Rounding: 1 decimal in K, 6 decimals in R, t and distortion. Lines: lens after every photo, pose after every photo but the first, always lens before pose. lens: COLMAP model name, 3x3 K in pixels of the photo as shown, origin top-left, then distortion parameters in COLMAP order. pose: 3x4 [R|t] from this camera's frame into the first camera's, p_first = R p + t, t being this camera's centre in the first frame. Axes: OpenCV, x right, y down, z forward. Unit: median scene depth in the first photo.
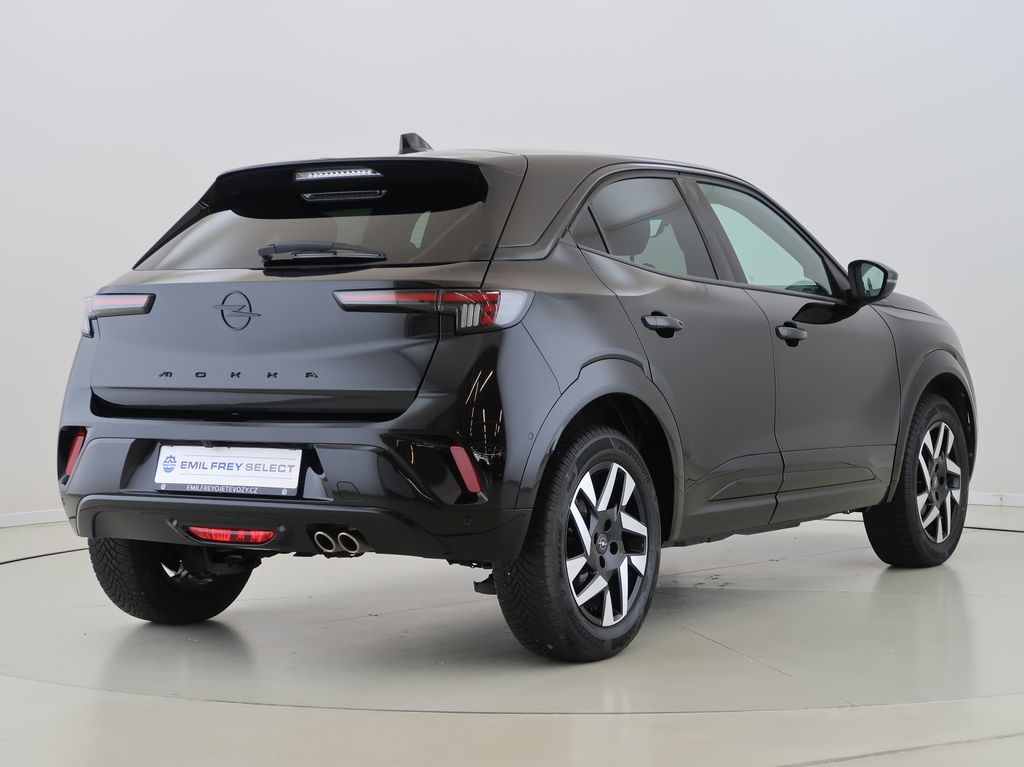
lens RADIAL K [[1404.1, 0, 514.2], [0, 1404.1, 381.6], [0, 0, 1]] dist [0.011612, 0.000000]
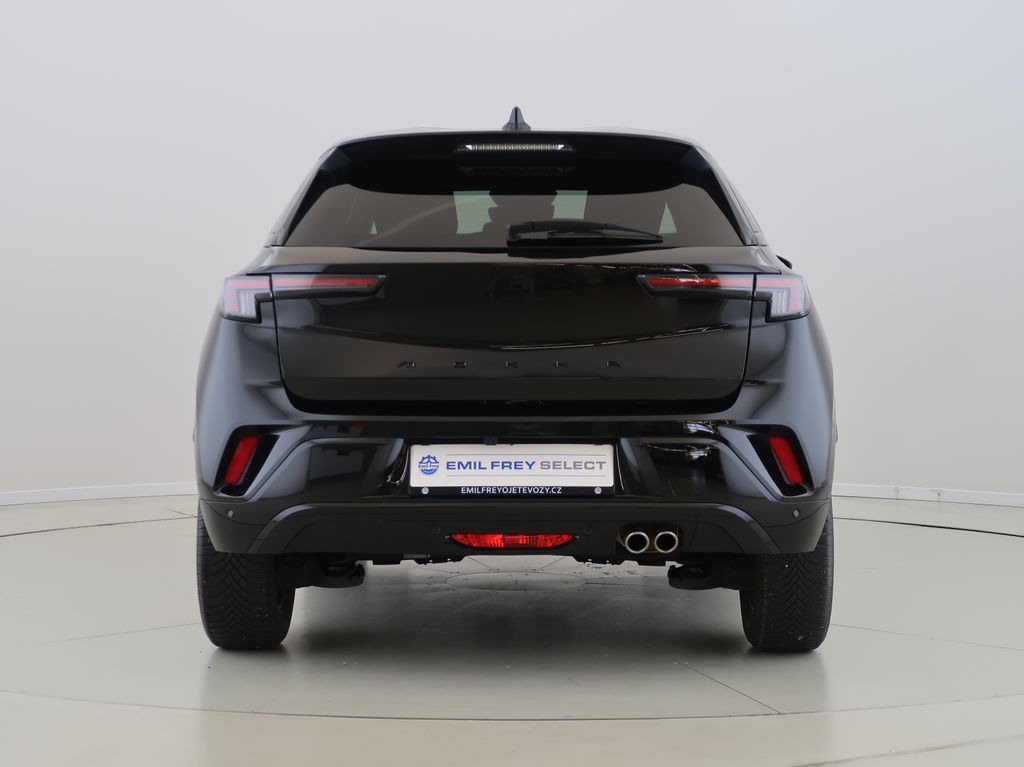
lens RADIAL K [[1404.1, 0, 518.4], [0, 1404.1, 385.0], [0, 0, 1]] dist [0.011612, 0.000000]
pose [[0.934122, -0.011259, 0.356775, -0.519708], [0.007997, 0.999912, 0.010617, -0.001135], [-0.356863, -0.007065, 0.934130, 0.150884]]
